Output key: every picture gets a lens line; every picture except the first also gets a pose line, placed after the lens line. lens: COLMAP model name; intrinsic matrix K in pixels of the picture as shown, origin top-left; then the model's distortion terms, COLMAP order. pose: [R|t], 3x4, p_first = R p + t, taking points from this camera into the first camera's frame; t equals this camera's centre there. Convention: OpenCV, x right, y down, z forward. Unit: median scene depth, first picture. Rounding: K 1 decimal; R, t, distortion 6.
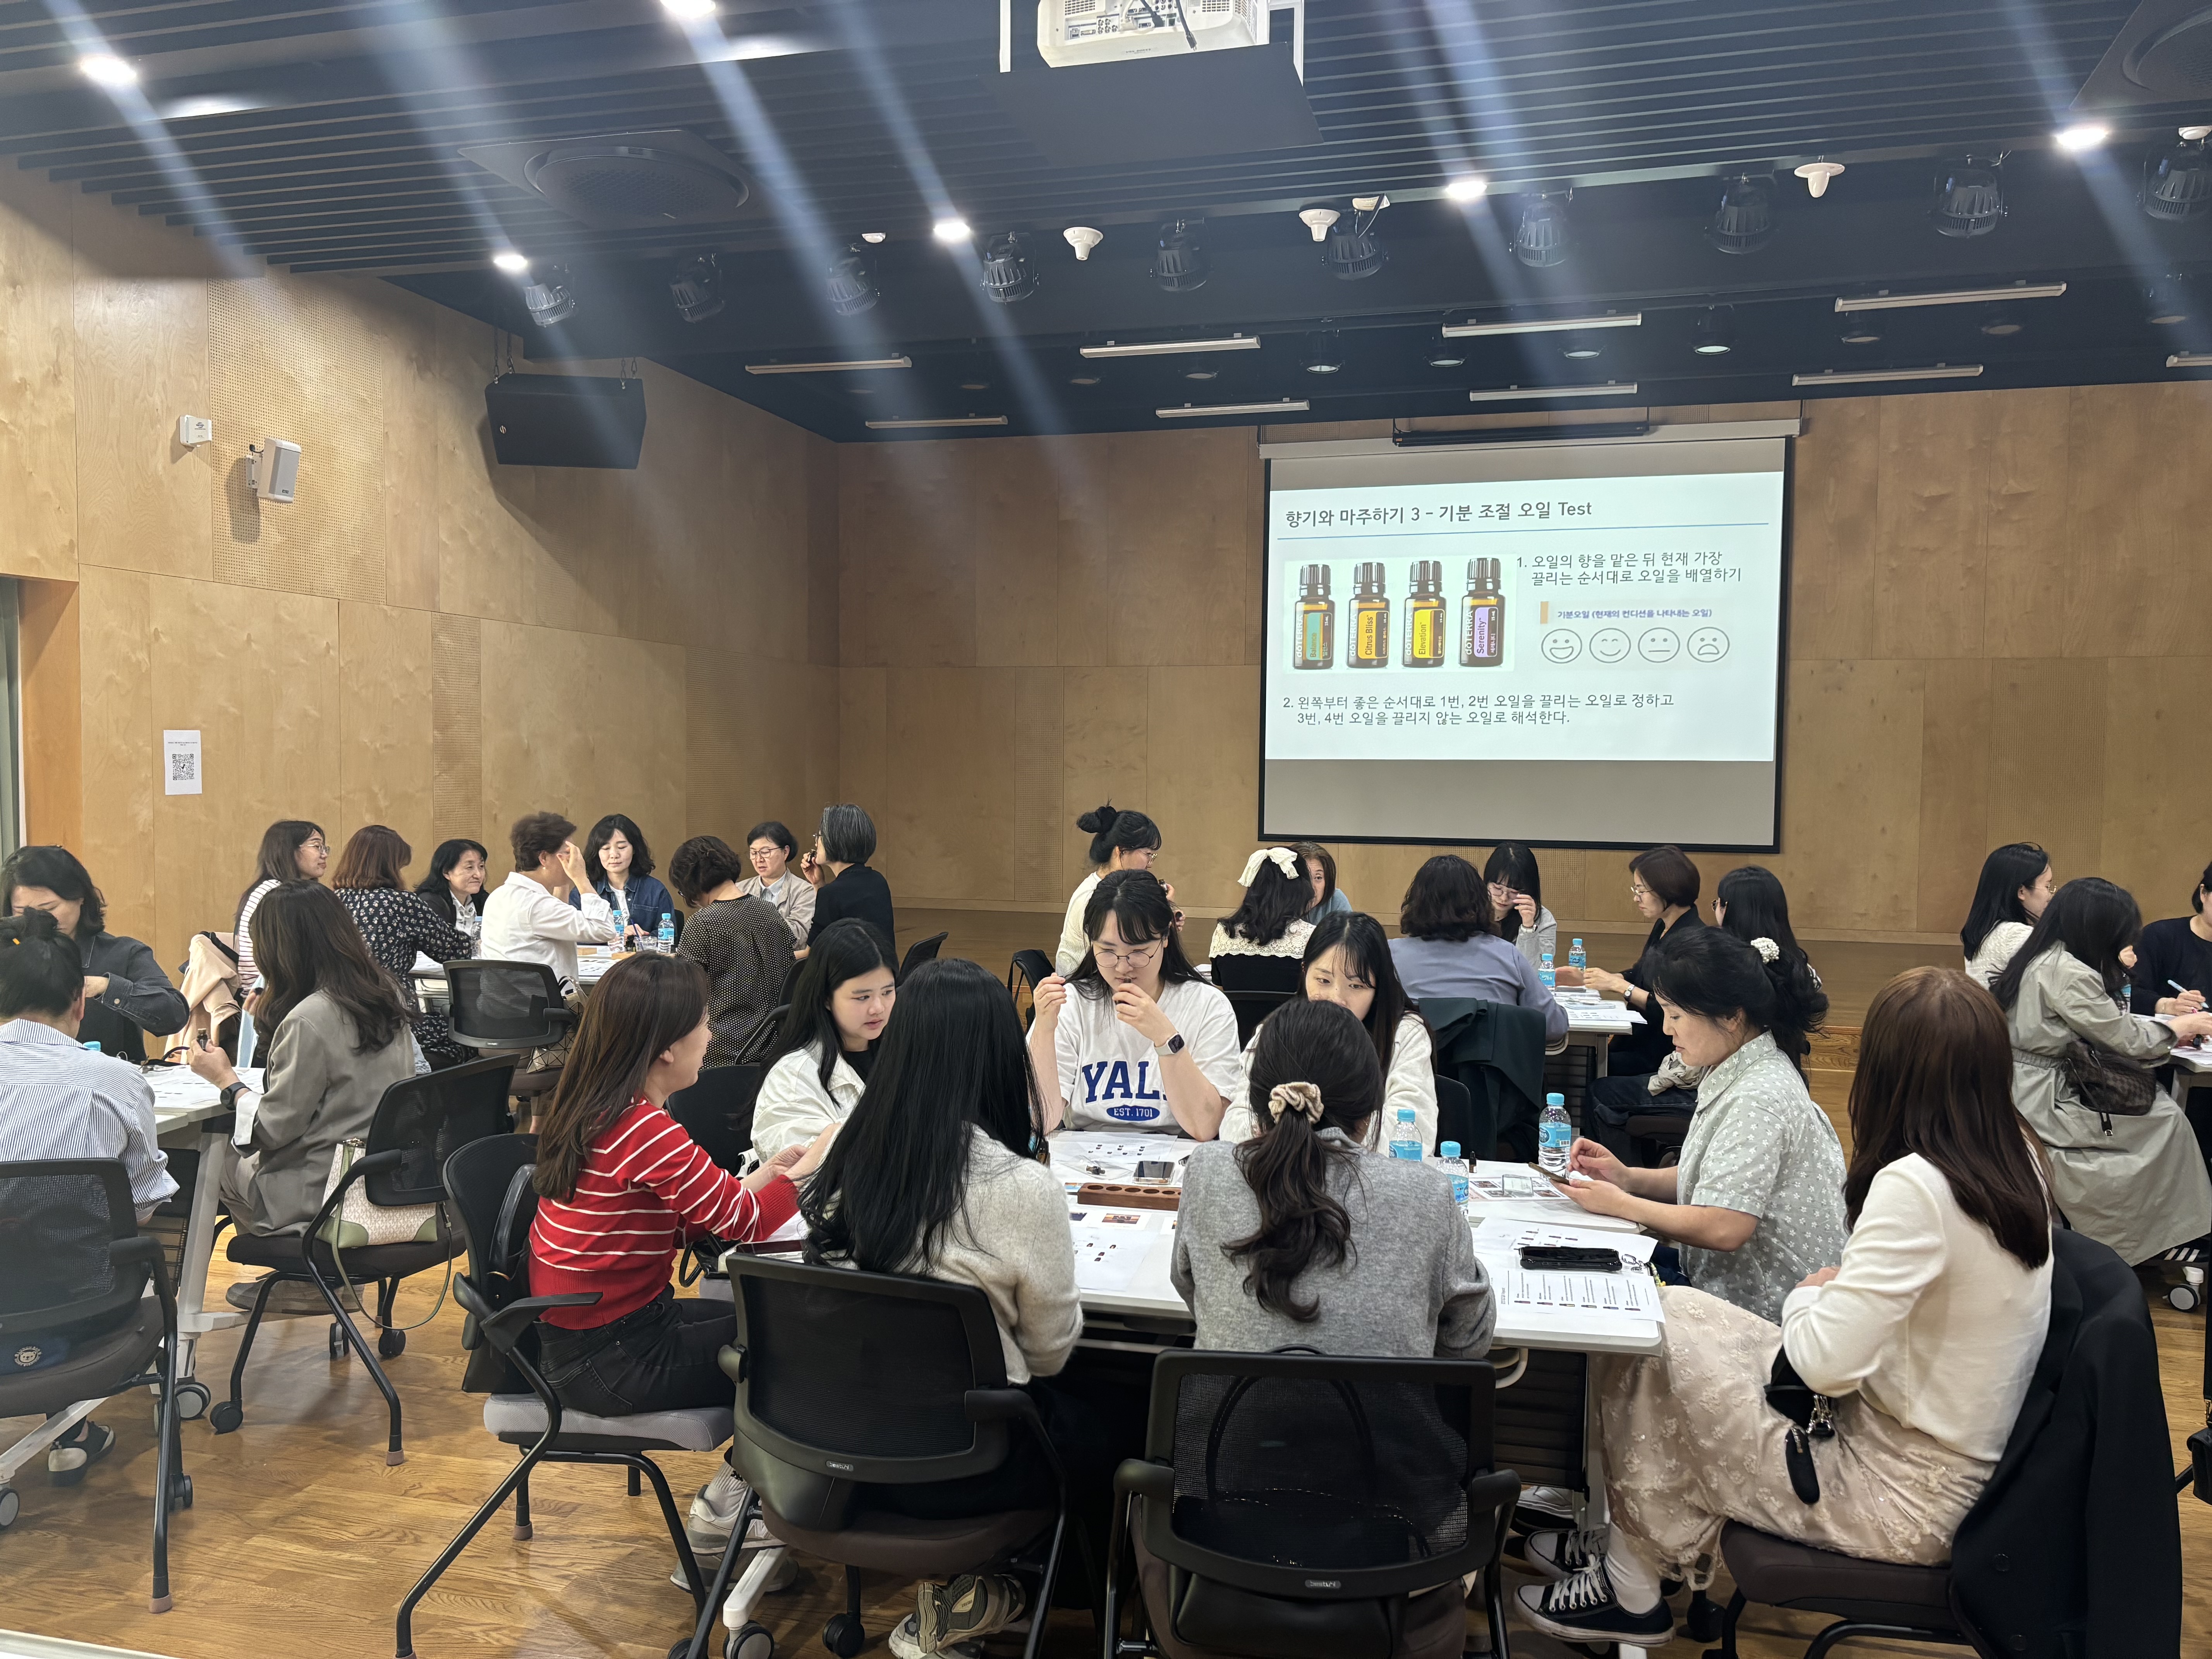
lens RADIAL K [[1683.6, 0, 1110.6], [0, 1683.6, 816.0], [0, 0, 1]] dist [0.003365, -0.037325]
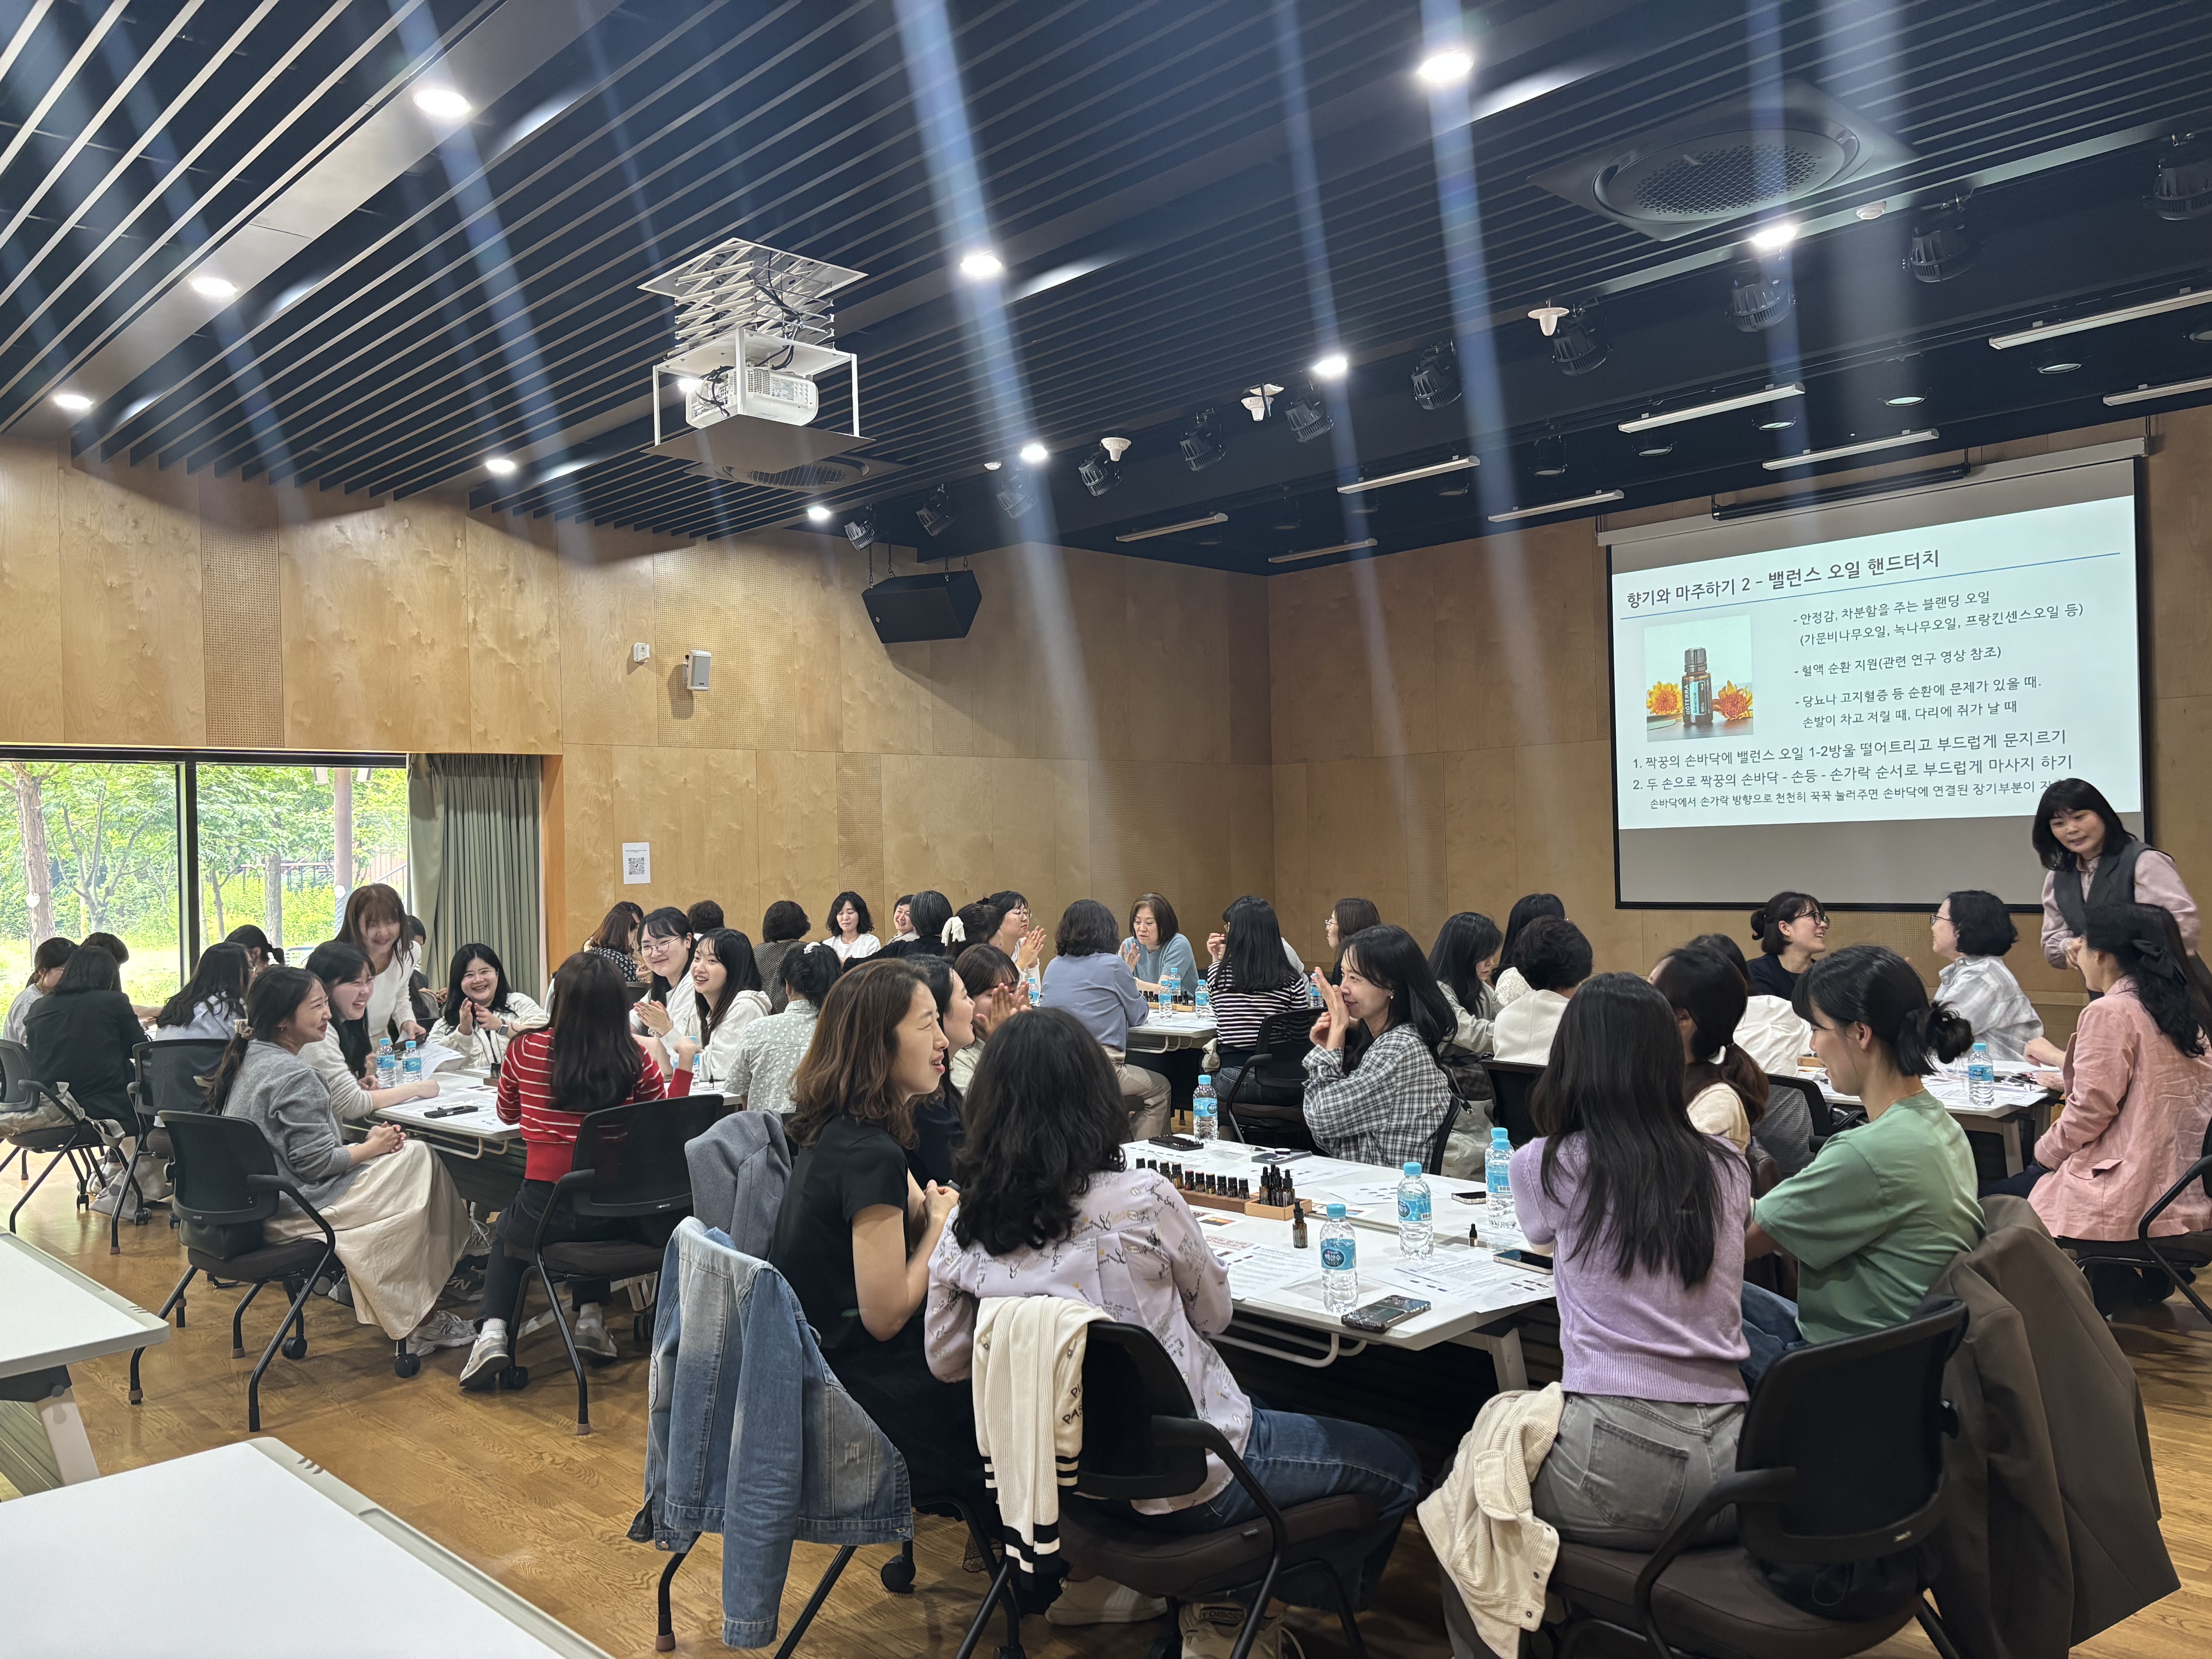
lens RADIAL K [[1683.6, 0, 1105.7], [0, 1683.6, 845.4], [0, 0, 1]] dist [0.003365, -0.037325]
pose [[0.849456, -0.033626, -0.526586, 0.534502], [0.016522, 0.999173, -0.037151, 0.014215], [0.527400, 0.022858, 0.849309, -0.088500]]
